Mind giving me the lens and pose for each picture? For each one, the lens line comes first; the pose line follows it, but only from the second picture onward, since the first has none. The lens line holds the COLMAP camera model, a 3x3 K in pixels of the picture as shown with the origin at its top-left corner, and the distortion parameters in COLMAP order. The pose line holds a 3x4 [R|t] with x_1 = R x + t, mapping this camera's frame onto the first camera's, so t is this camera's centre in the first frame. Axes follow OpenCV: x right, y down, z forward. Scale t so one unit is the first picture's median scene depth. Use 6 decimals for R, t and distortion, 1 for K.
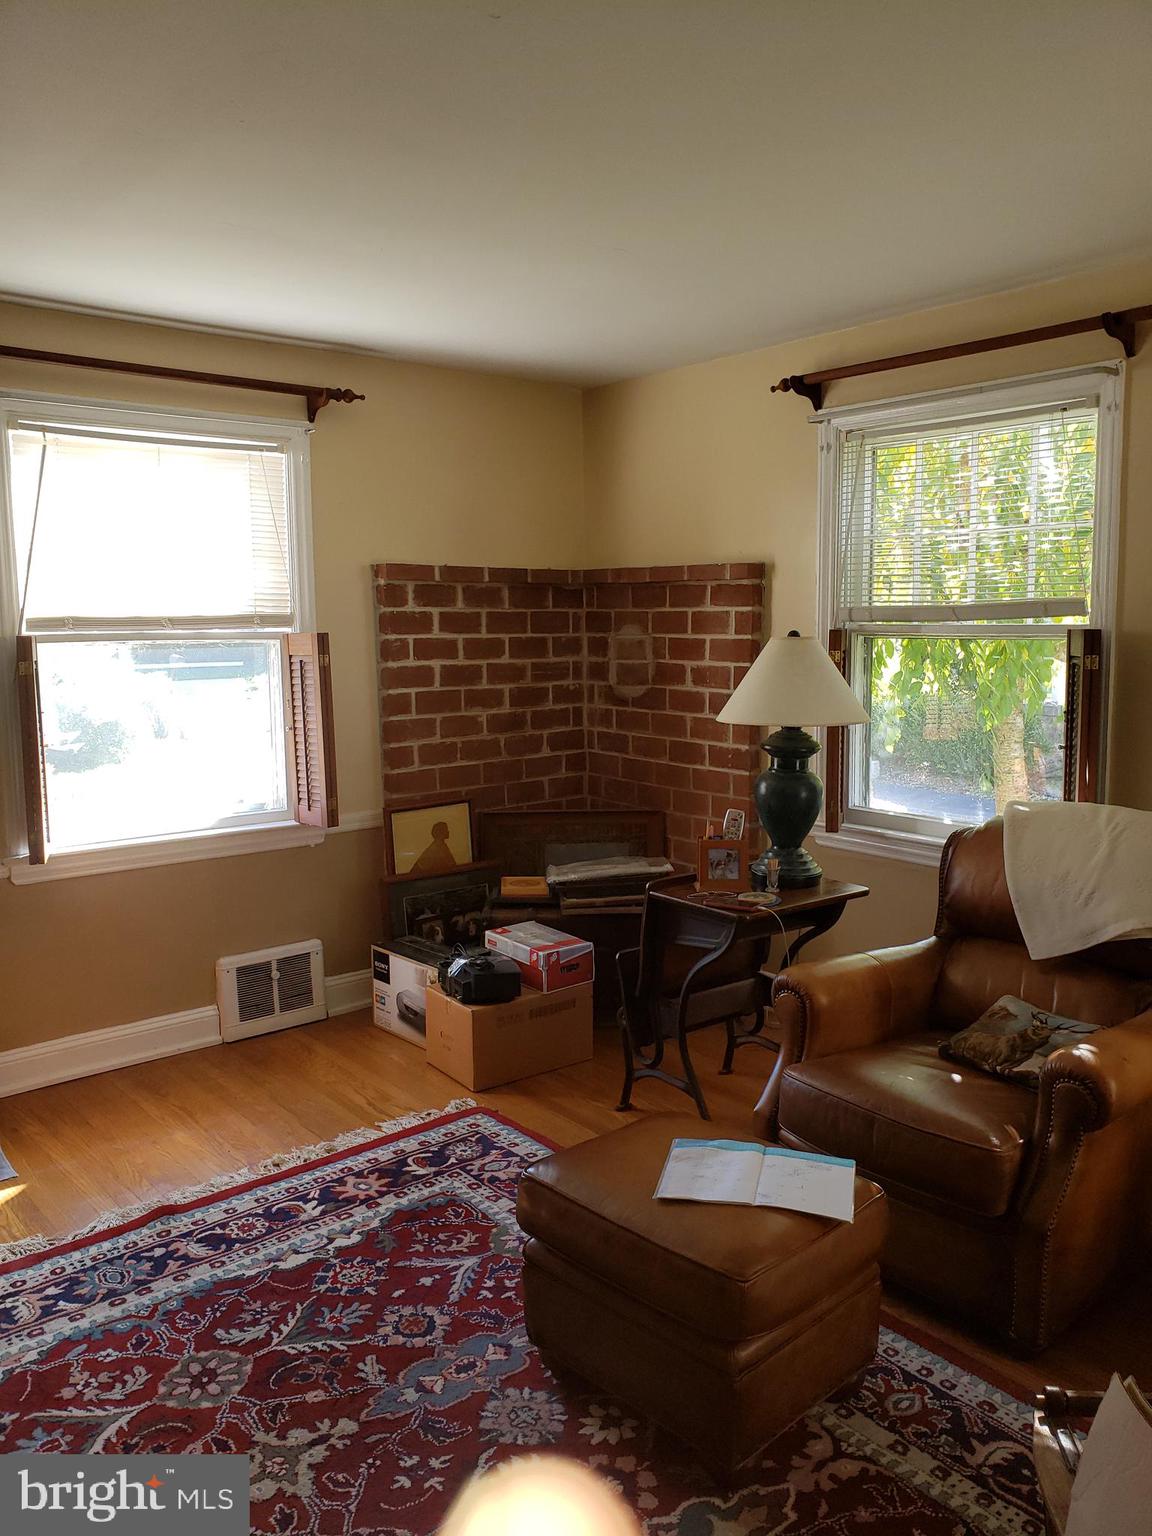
lens RADIAL K [[1210.1, 0, 571.1], [0, 1210.1, 767.7], [0, 0, 1]] dist [0.069129, -0.014852]
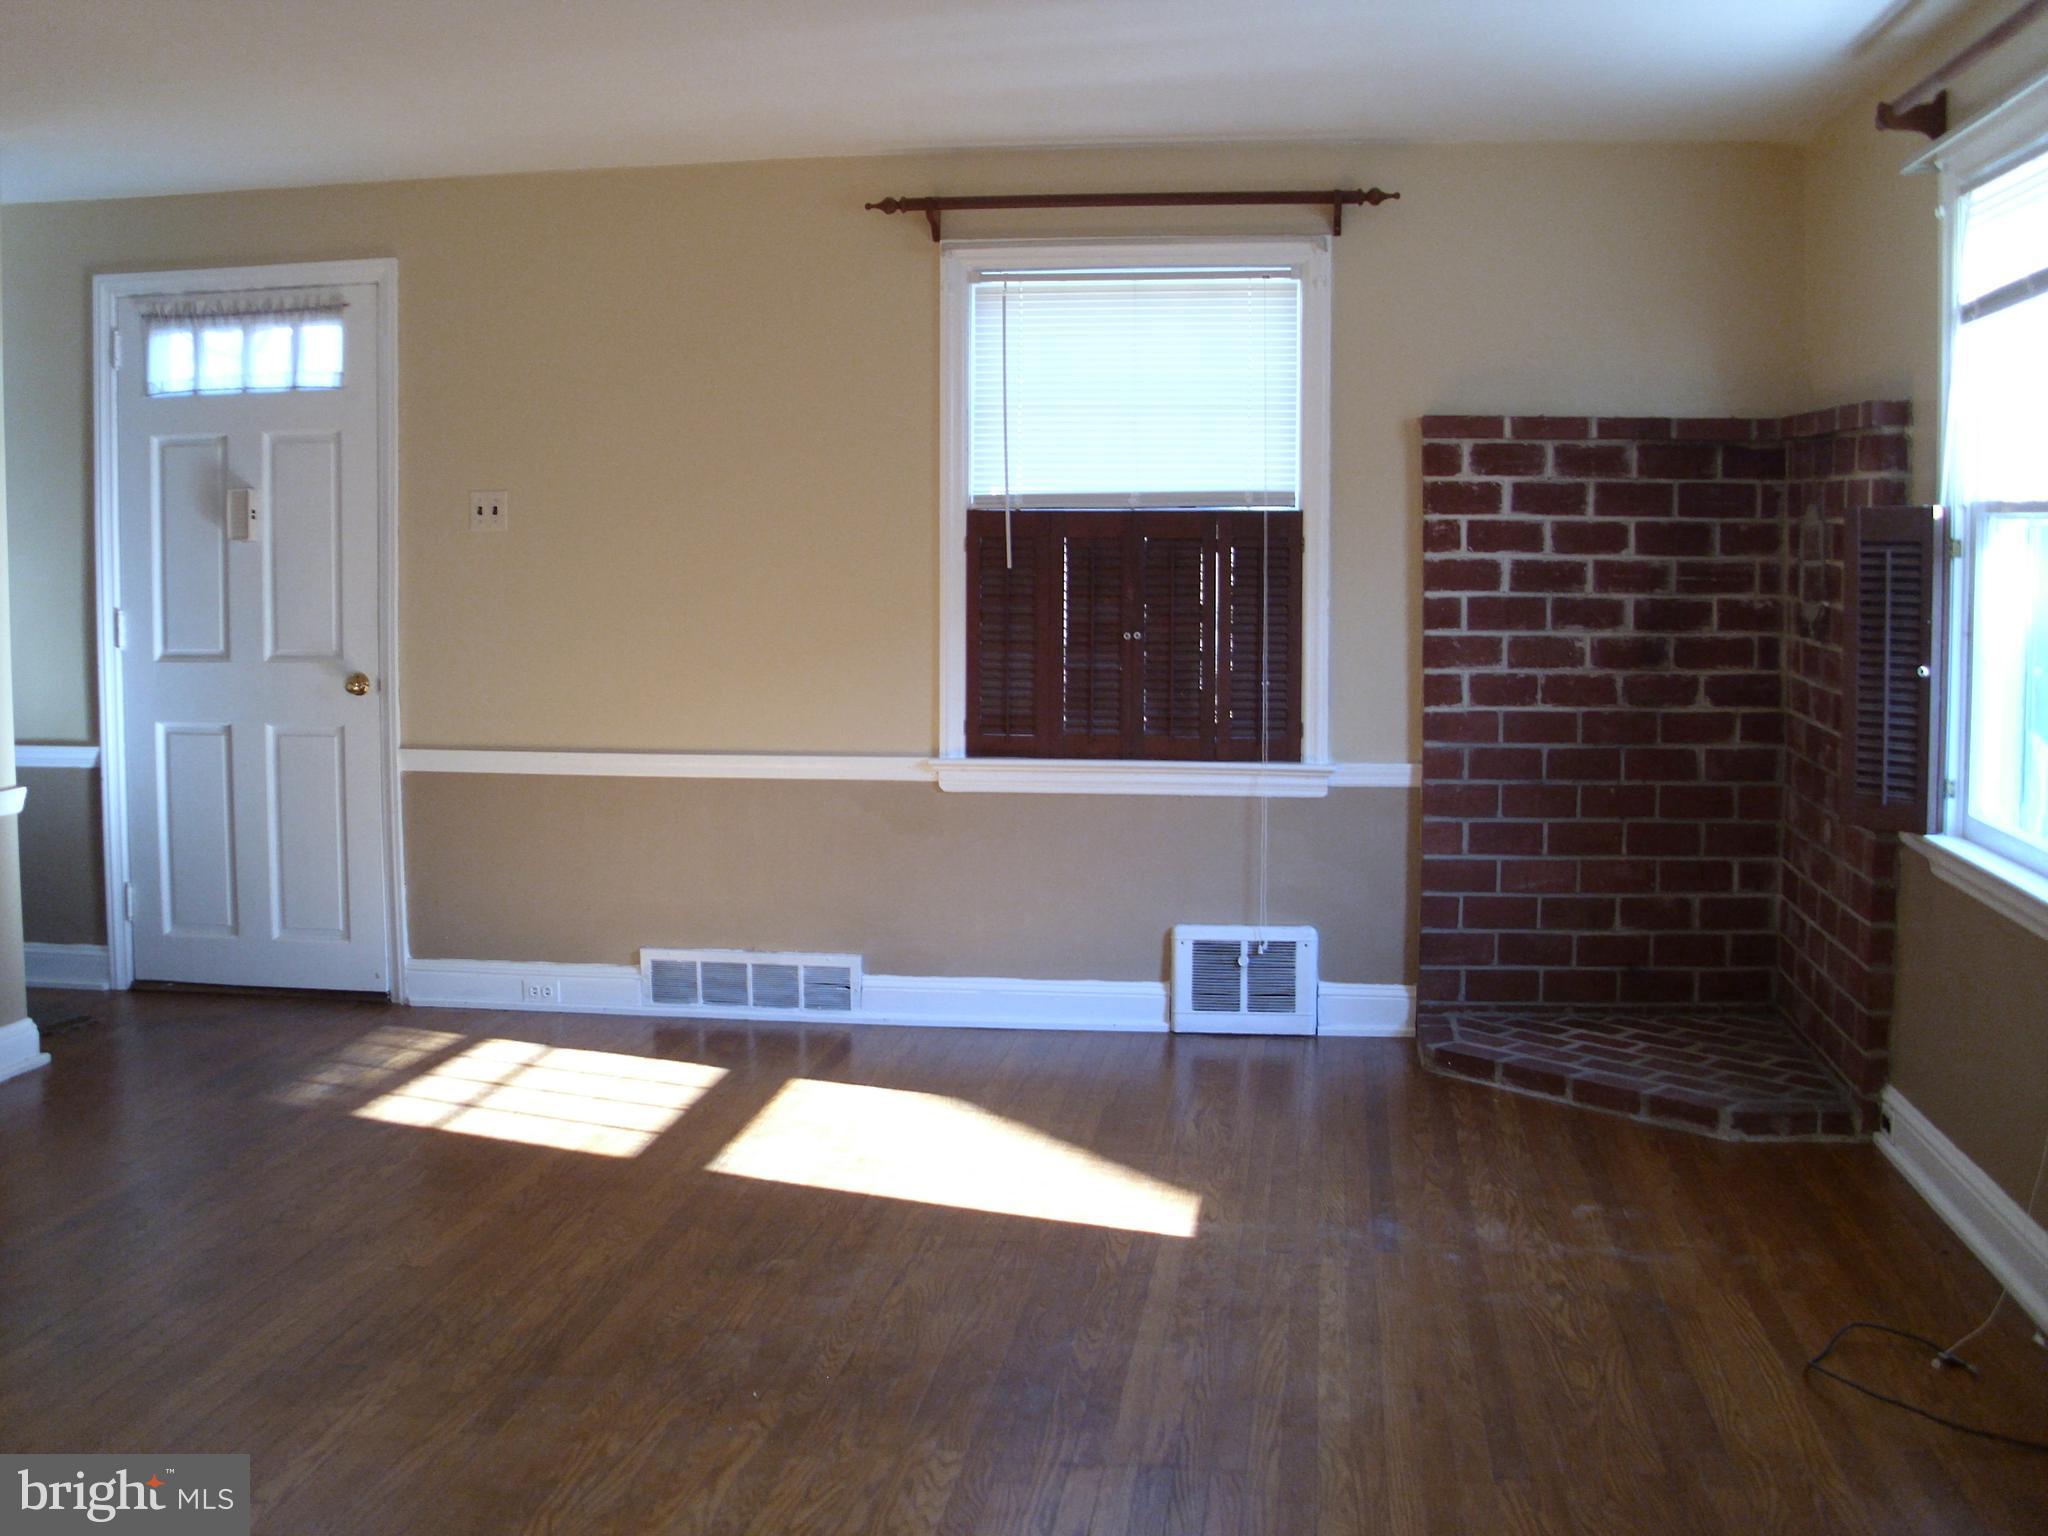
lens RADIAL K [[2263.3, 0, 1017.3], [0, 2263.3, 757.9], [0, 0, 1]] dist [-0.177630, 0.000000]
pose [[0.660926, 0.081746, -0.745985, 0.655803], [-0.095070, 0.995161, 0.024822, 0.021401], [0.744405, 0.054515, 0.665499, -0.043320]]
